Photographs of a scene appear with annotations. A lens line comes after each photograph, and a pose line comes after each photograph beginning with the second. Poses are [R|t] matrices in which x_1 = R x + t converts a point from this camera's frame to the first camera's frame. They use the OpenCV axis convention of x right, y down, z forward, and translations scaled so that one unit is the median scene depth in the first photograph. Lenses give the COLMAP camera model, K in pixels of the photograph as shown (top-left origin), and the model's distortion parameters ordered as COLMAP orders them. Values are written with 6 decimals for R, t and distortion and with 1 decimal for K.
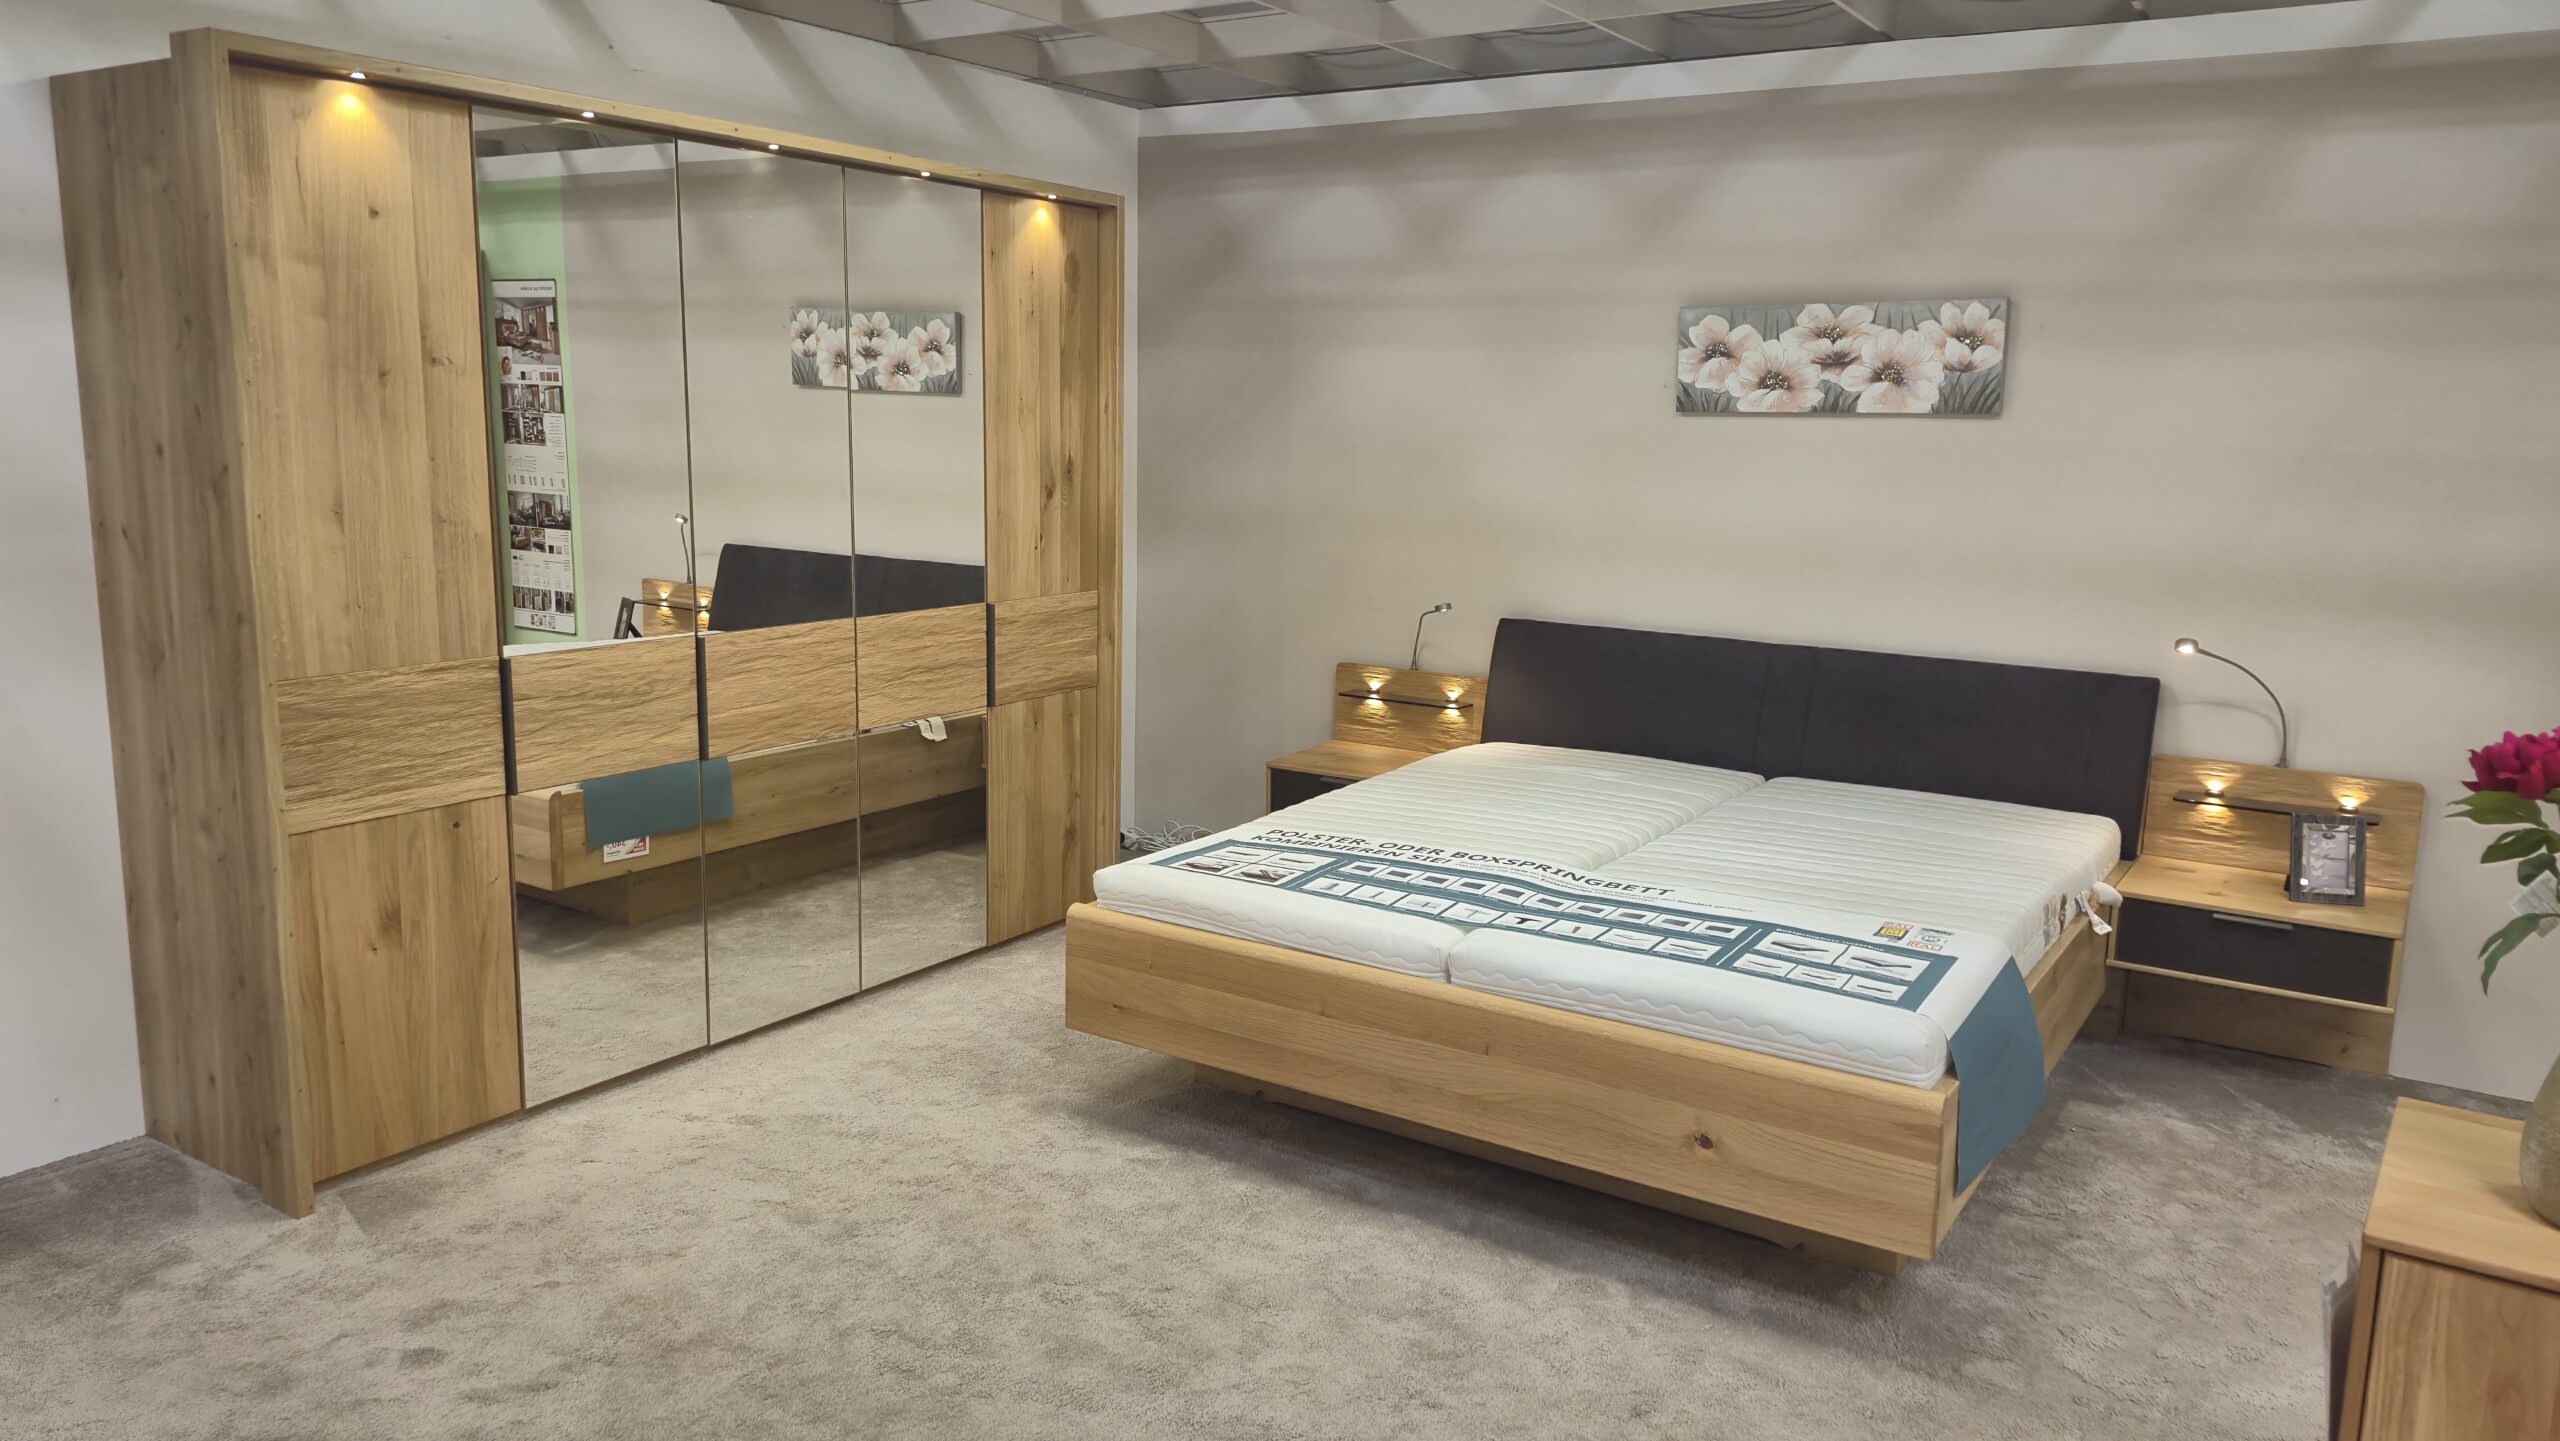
lens RADIAL K [[1776.5, 0, 1280.0], [0, 1776.5, 720.5], [0, 0, 1]] dist [0.098062, -0.135356]
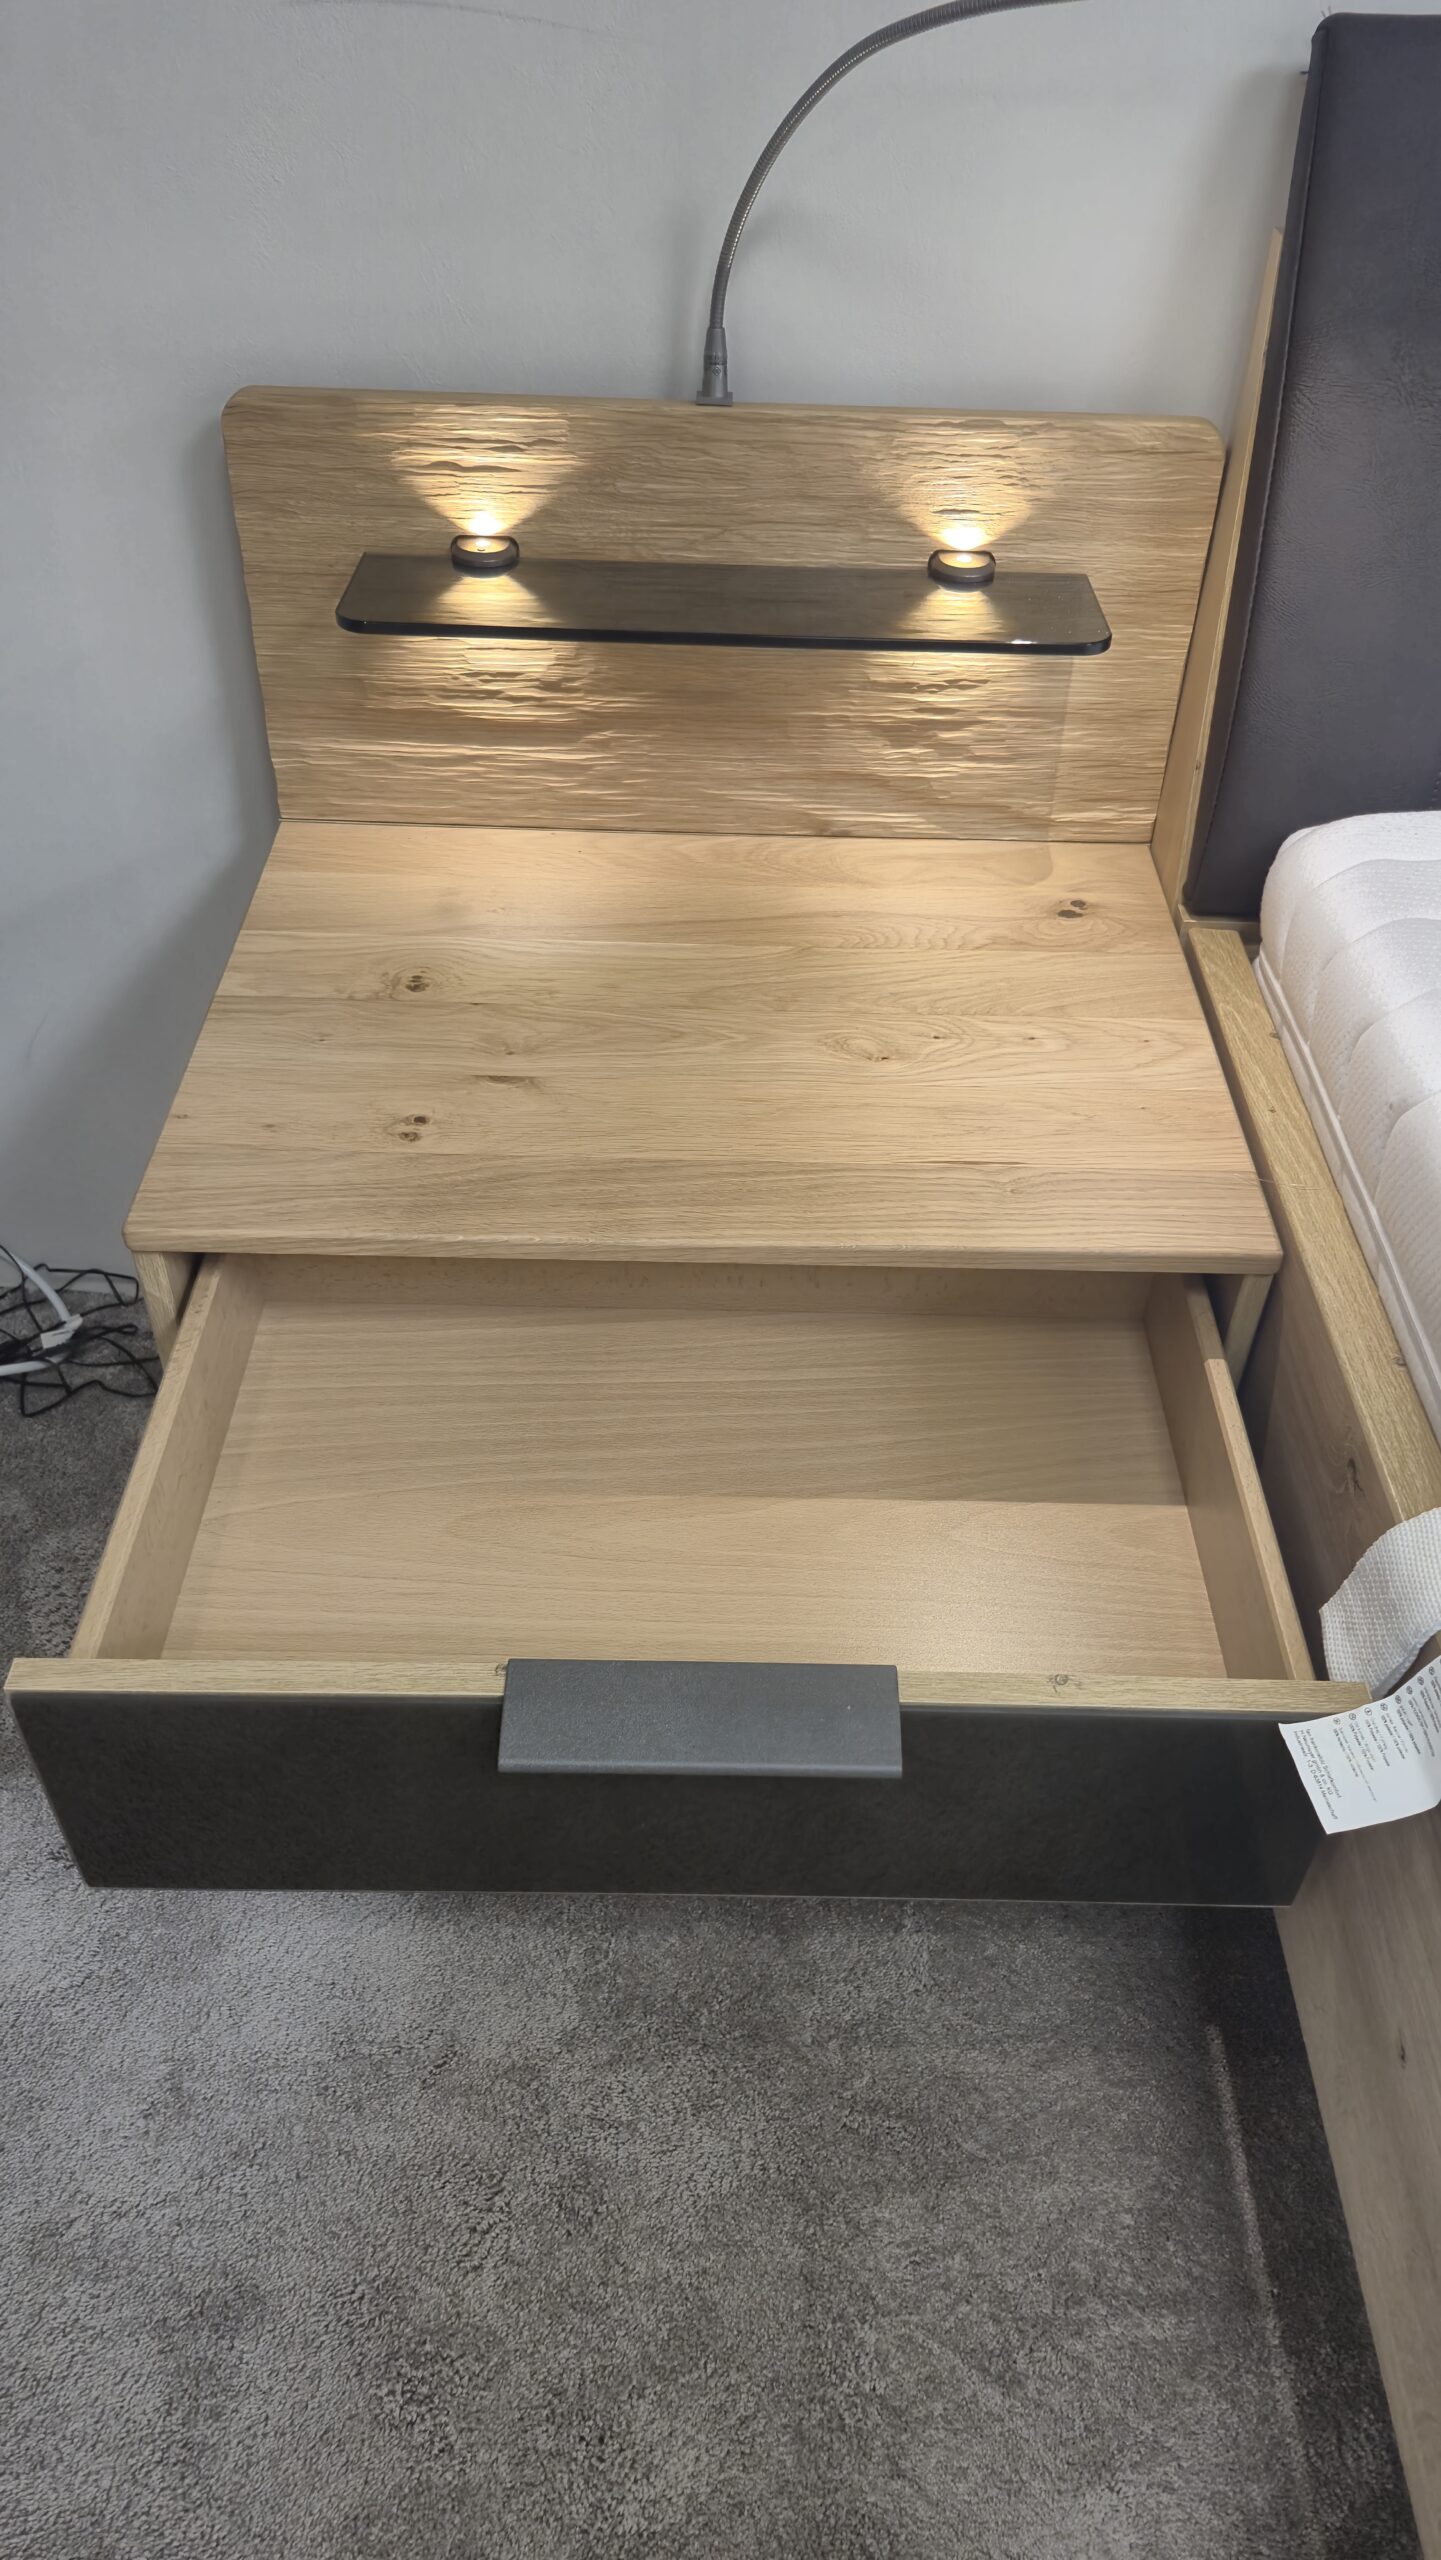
lens RADIAL K [[1776.5, 0, 720.5], [0, 1776.5, 1280.0], [0, 0, 1]] dist [0.098062, -0.135356]
pose [[0.837743, -0.362309, 0.408557, -0.037796], [0.082869, 0.823870, 0.560688, -0.072026], [-0.539740, -0.435856, 0.720216, 1.041971]]
